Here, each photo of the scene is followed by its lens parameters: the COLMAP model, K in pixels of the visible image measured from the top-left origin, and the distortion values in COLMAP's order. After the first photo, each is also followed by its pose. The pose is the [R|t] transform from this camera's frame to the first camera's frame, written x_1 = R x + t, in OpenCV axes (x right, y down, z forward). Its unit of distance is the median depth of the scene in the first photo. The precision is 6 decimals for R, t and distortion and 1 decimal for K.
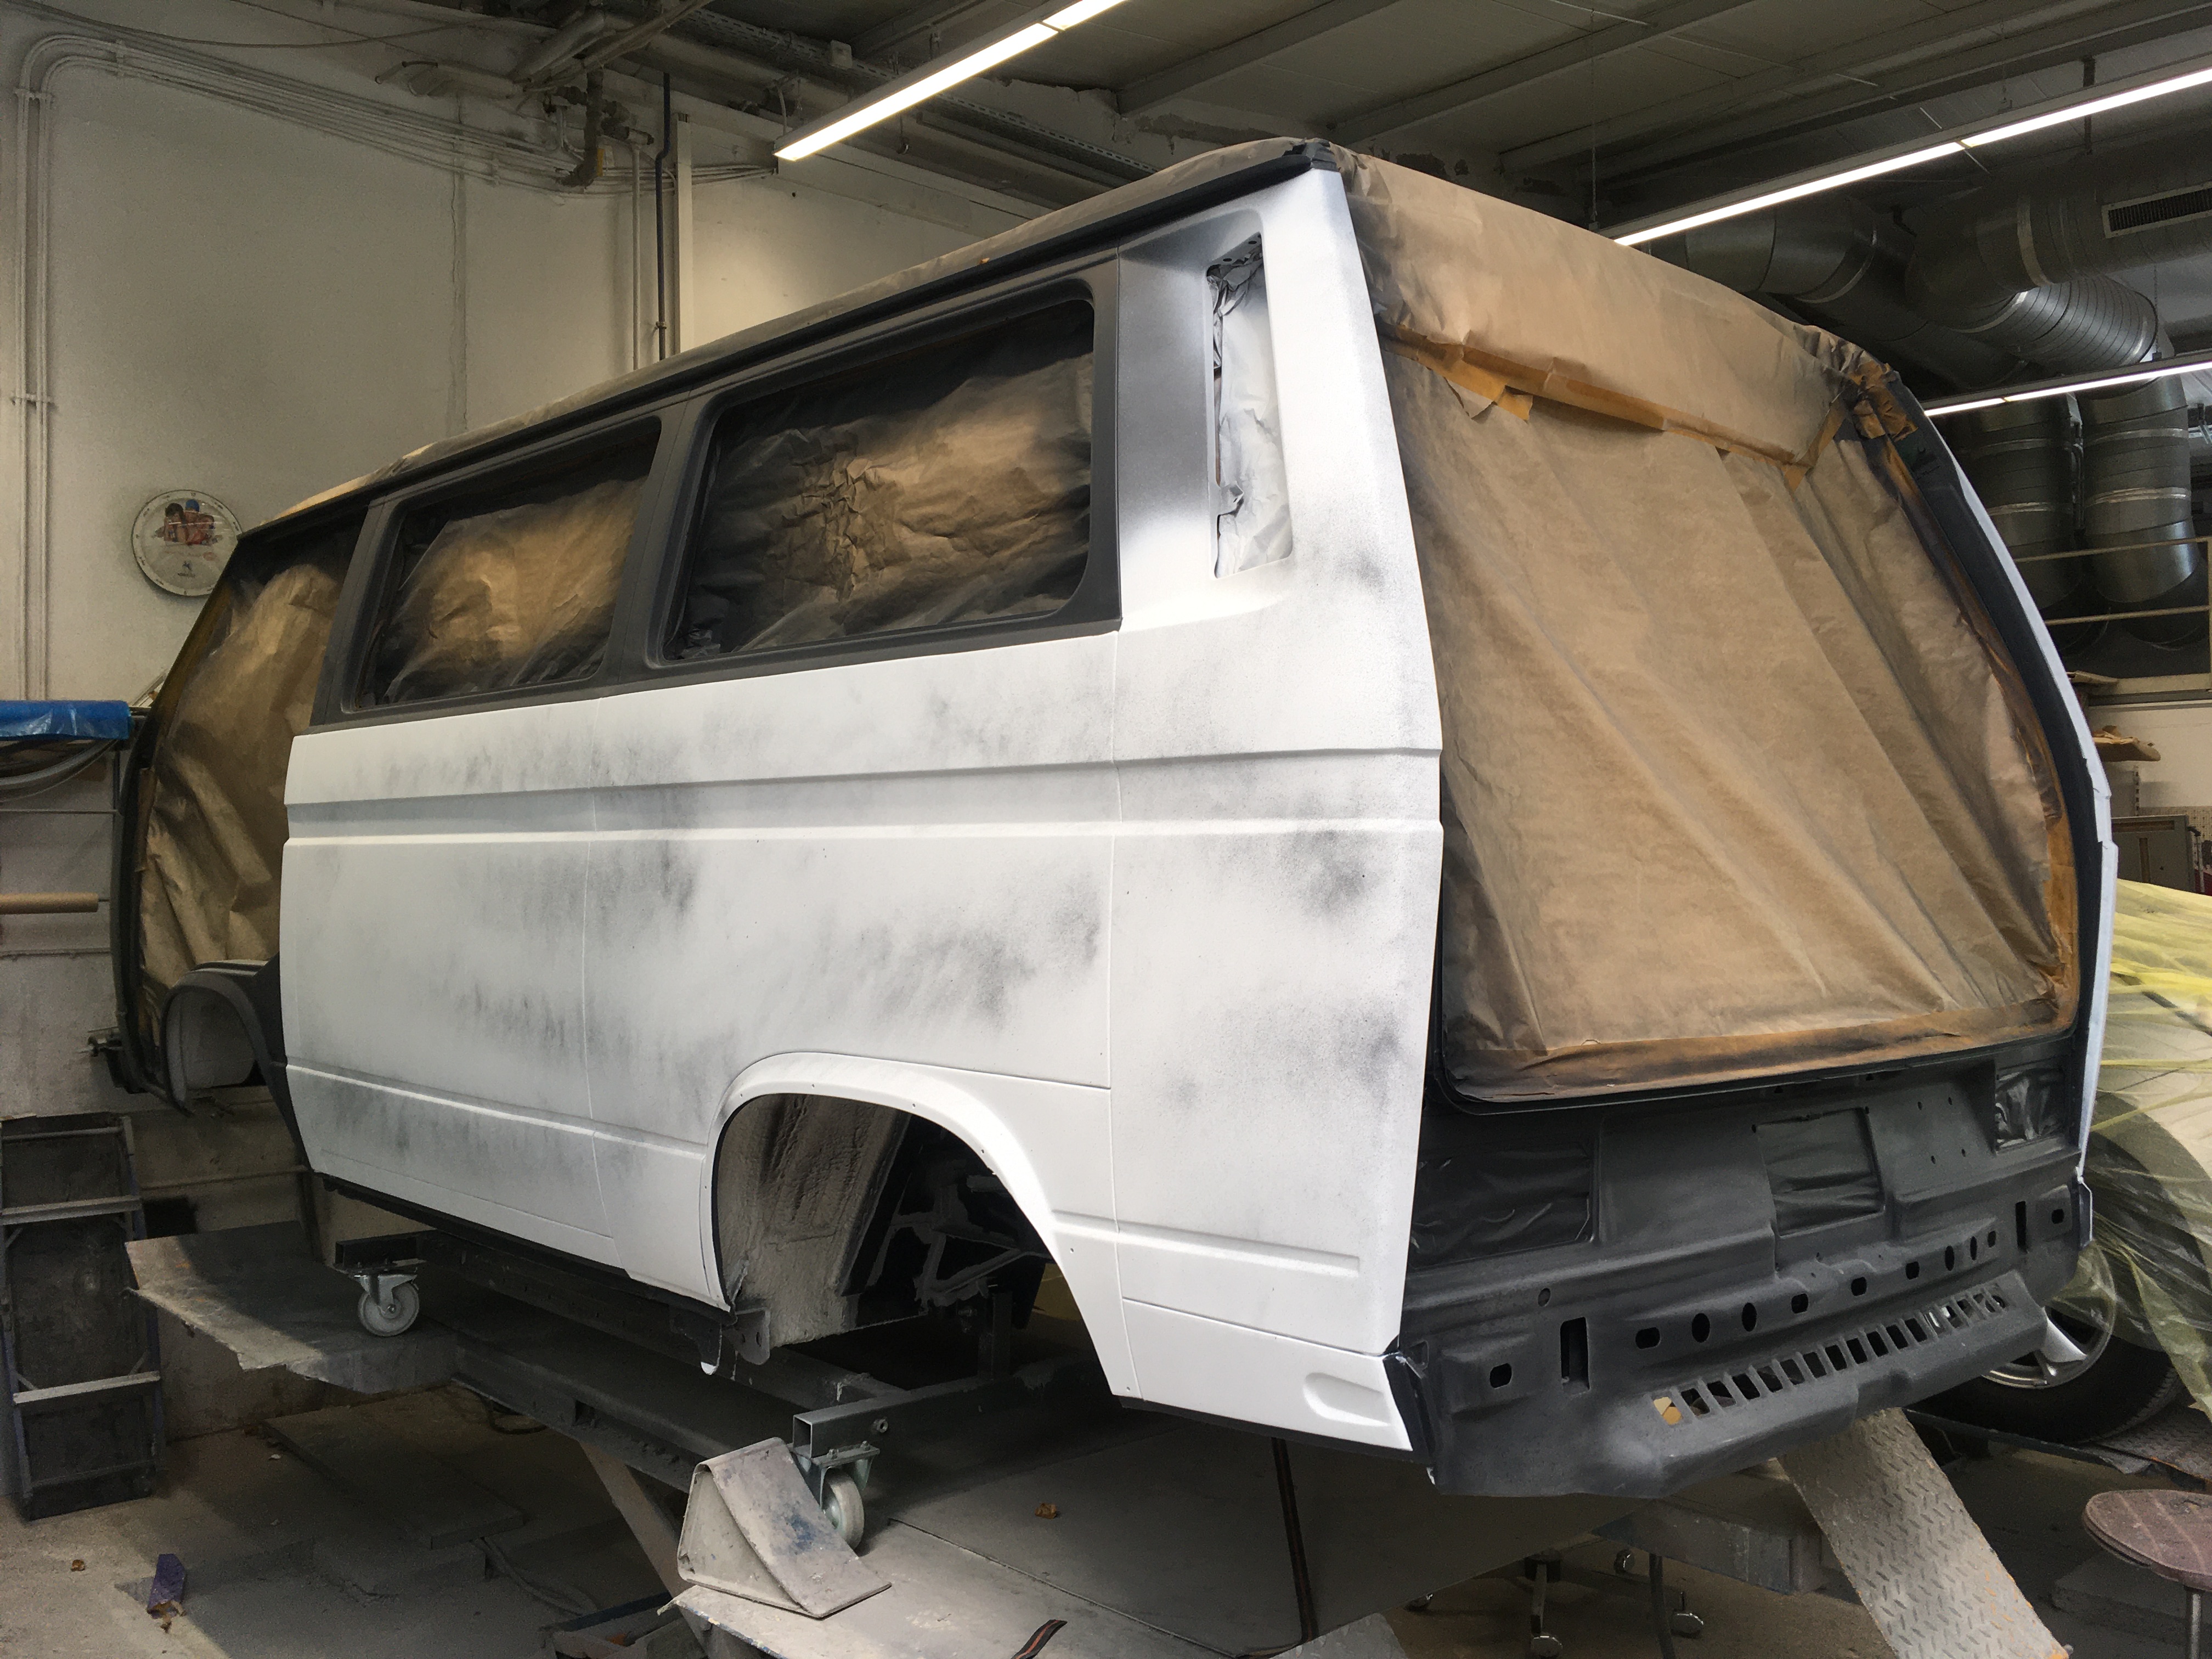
lens RADIAL K [[1890.3, 0, 1106.0], [0, 1890.3, 829.5], [0, 0, 1]] dist [0.036443, -0.016972]
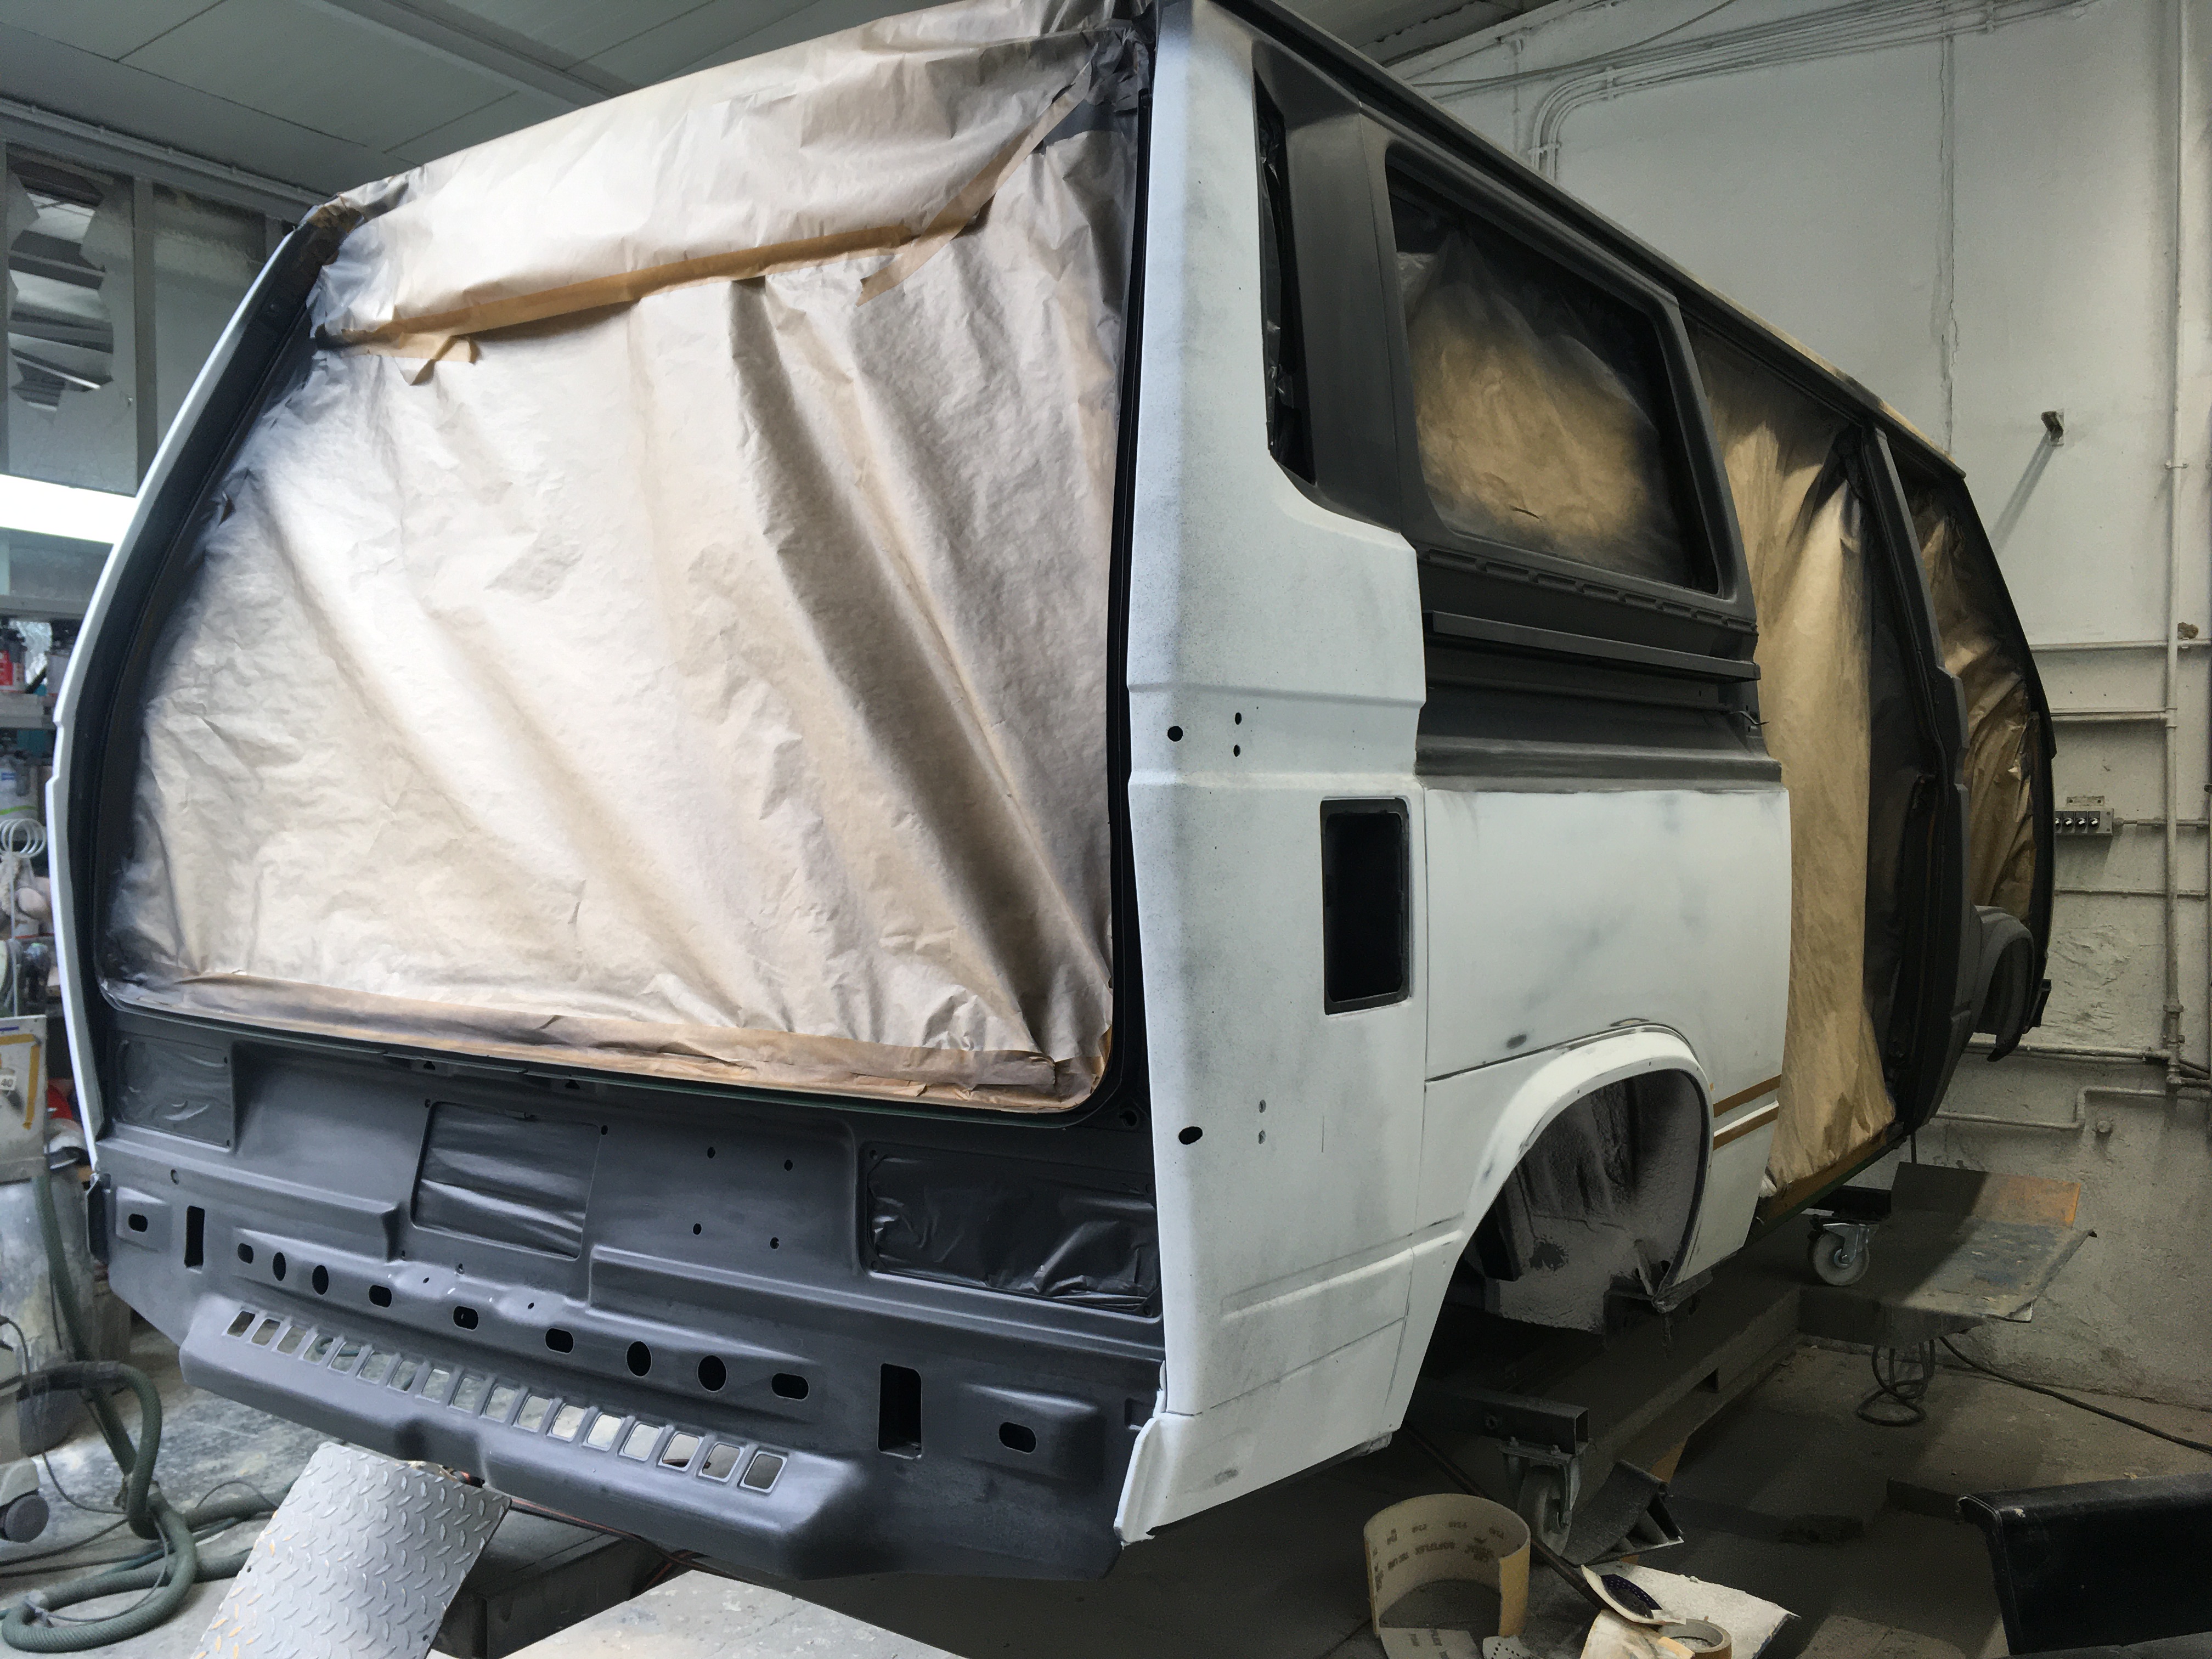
lens RADIAL K [[1941.6, 0, 1106.0], [0, 1941.6, 829.5], [0, 0, 1]] dist [-0.008944, -0.008985]
pose [[0.224836, 0.013336, -0.974305, 1.208921], [0.019760, 0.999638, 0.018243, 0.016048], [0.974196, -0.023354, 0.224491, 1.026522]]
